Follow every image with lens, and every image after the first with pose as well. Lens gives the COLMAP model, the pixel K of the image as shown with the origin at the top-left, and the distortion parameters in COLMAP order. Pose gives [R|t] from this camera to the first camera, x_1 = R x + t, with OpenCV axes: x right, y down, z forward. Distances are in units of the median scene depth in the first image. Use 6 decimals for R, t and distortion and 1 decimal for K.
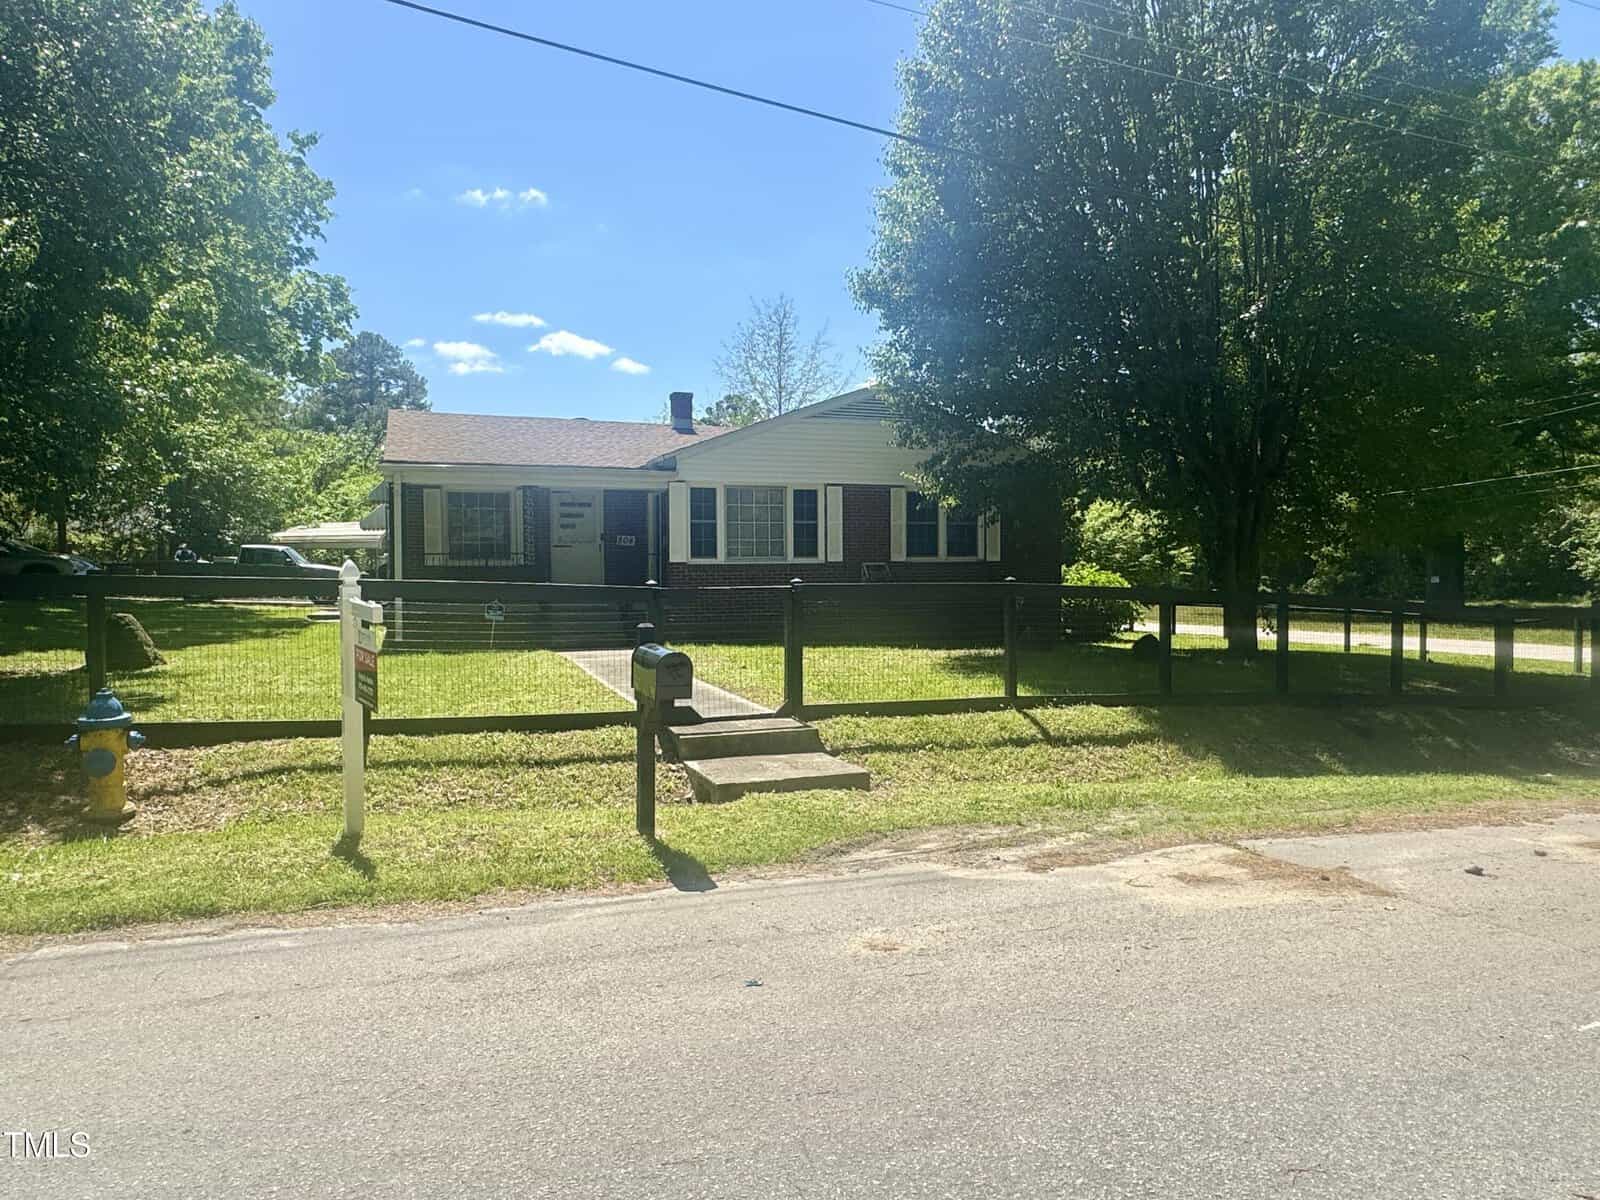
lens RADIAL K [[1077.5, 0, 800.0], [0, 1077.5, 600.0], [0, 0, 1]] dist [0.001058, 0.000132]
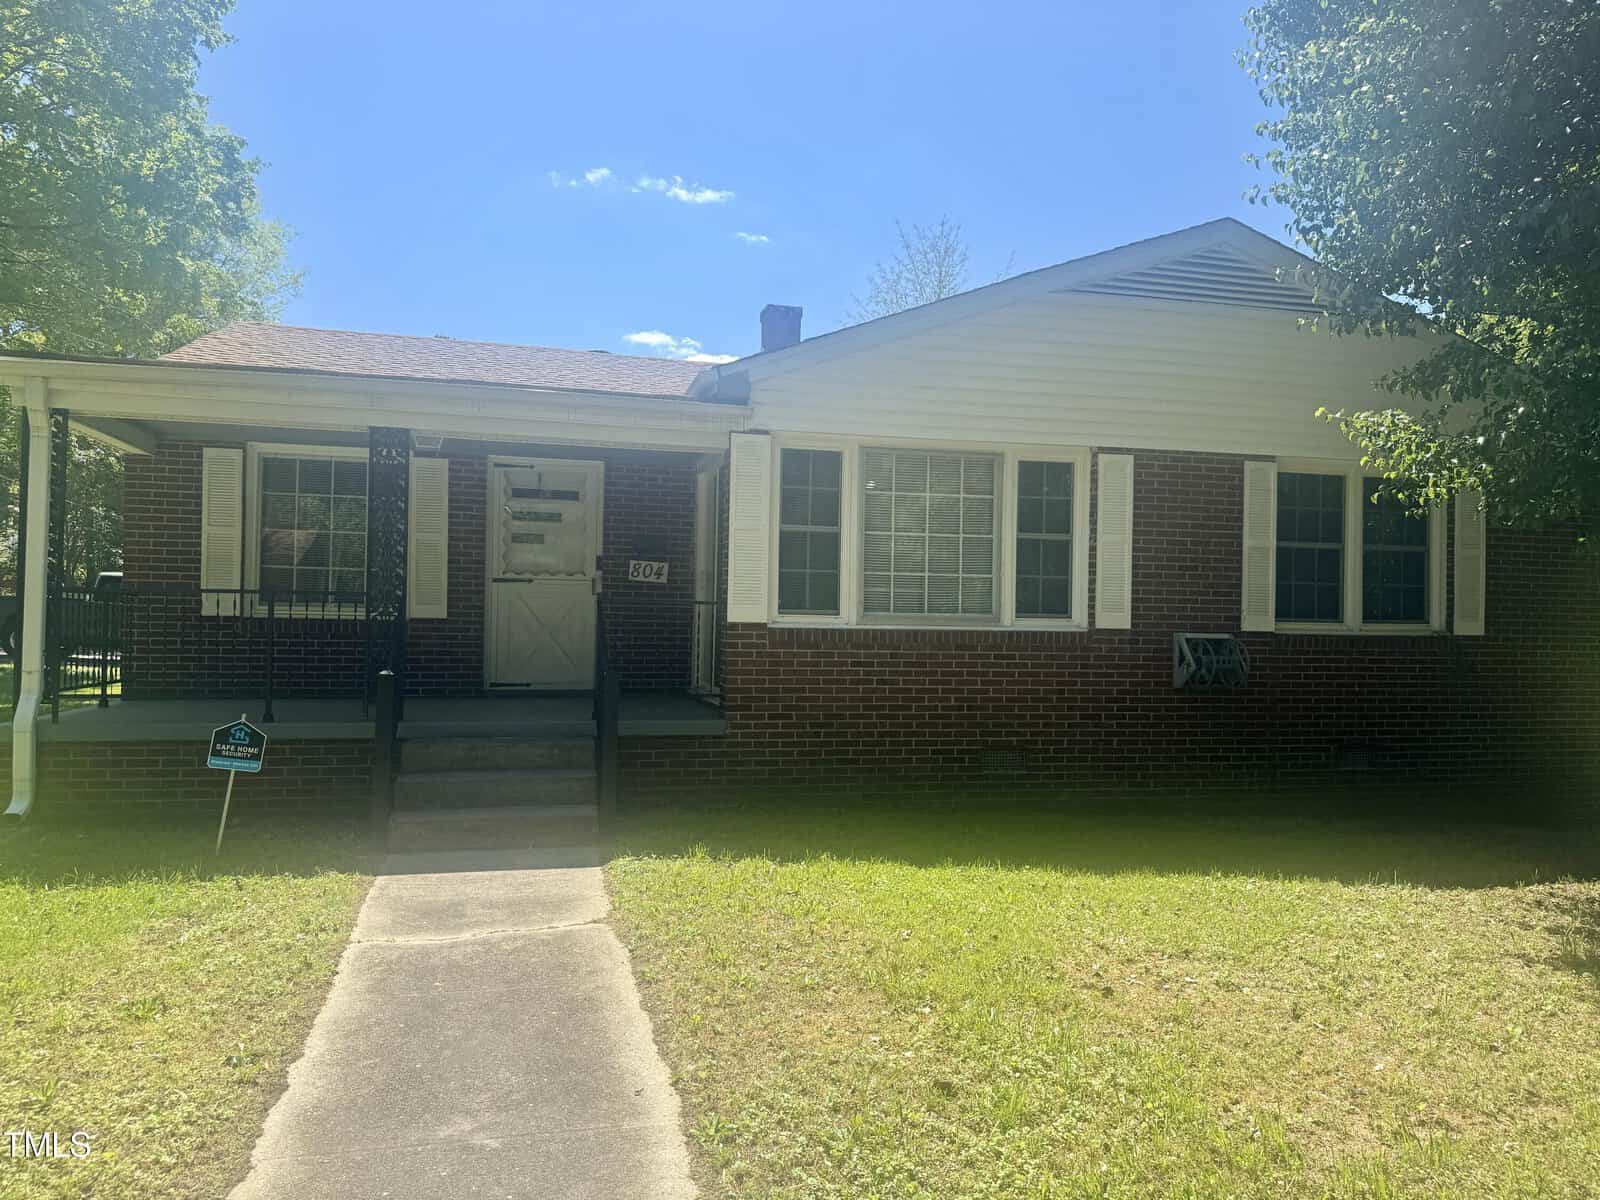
lens RADIAL K [[1077.5, 0, 800.0], [0, 1077.5, 600.0], [0, 0, 1]] dist [0.001058, 0.000132]
pose [[0.993634, 0.022402, -0.110404, -0.044034], [-0.027232, 0.998728, -0.042437, -0.025370], [0.109312, 0.045174, 0.992980, 0.556766]]
